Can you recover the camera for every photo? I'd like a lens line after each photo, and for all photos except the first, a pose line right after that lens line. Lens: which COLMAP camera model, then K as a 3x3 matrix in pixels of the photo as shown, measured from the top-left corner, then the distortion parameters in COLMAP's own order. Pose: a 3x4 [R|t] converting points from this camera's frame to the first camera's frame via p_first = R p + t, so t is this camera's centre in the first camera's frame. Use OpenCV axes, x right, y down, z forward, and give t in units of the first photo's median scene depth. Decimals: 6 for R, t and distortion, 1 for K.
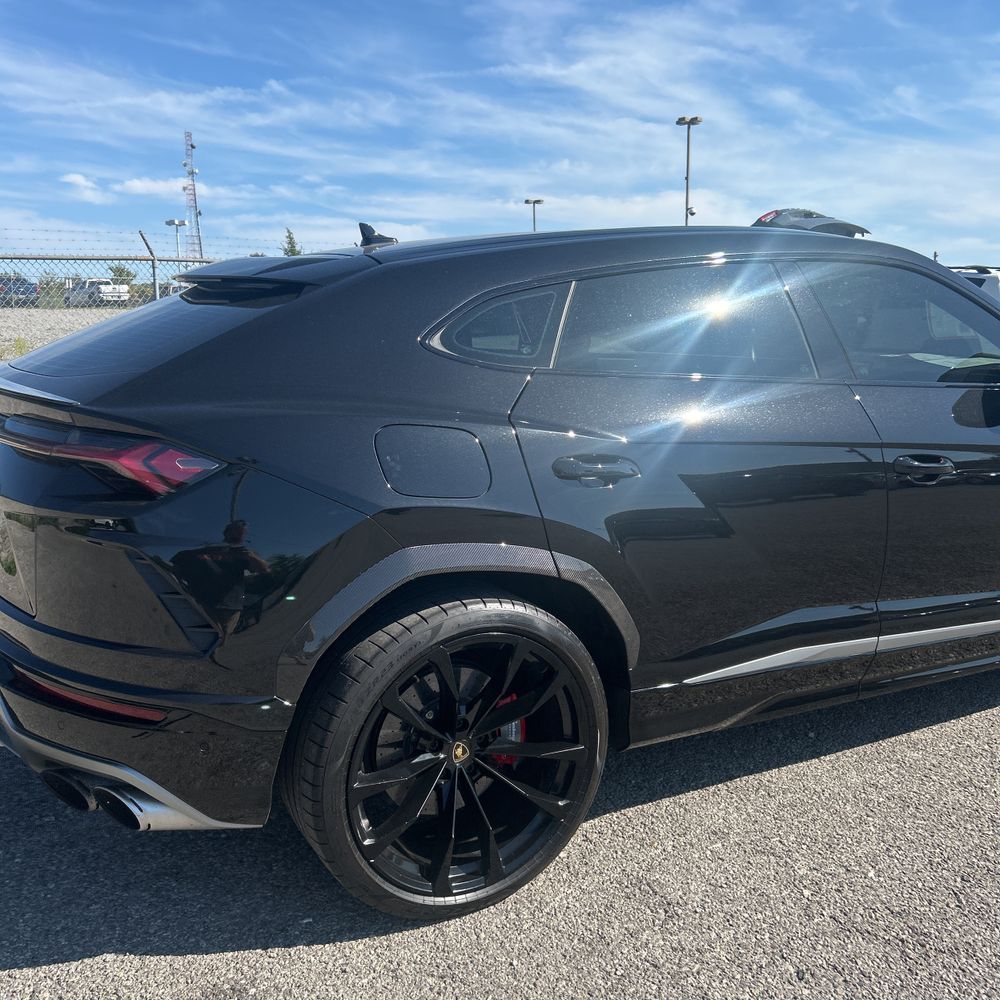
lens RADIAL K [[1007.9, 0, 438.2], [0, 1007.9, 546.9], [0, 0, 1]] dist [0.005781, 0.000000]
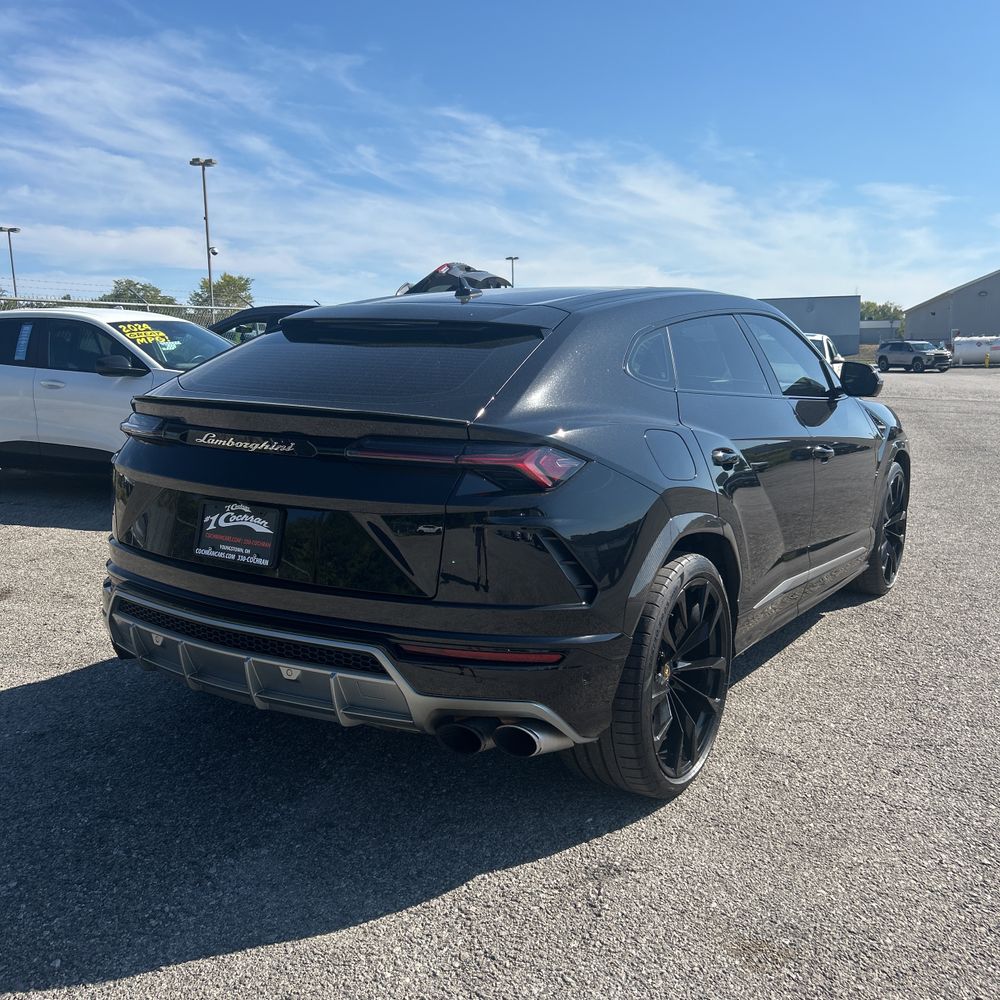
lens RADIAL K [[1007.9, 0, 508.0], [0, 1007.9, 530.2], [0, 0, 1]] dist [0.005781, 0.000000]
pose [[0.874550, -0.082218, 0.477915, -0.815634], [0.107062, 0.993940, -0.024924, 0.025641], [-0.472970, 0.072964, 0.878052, -0.104043]]
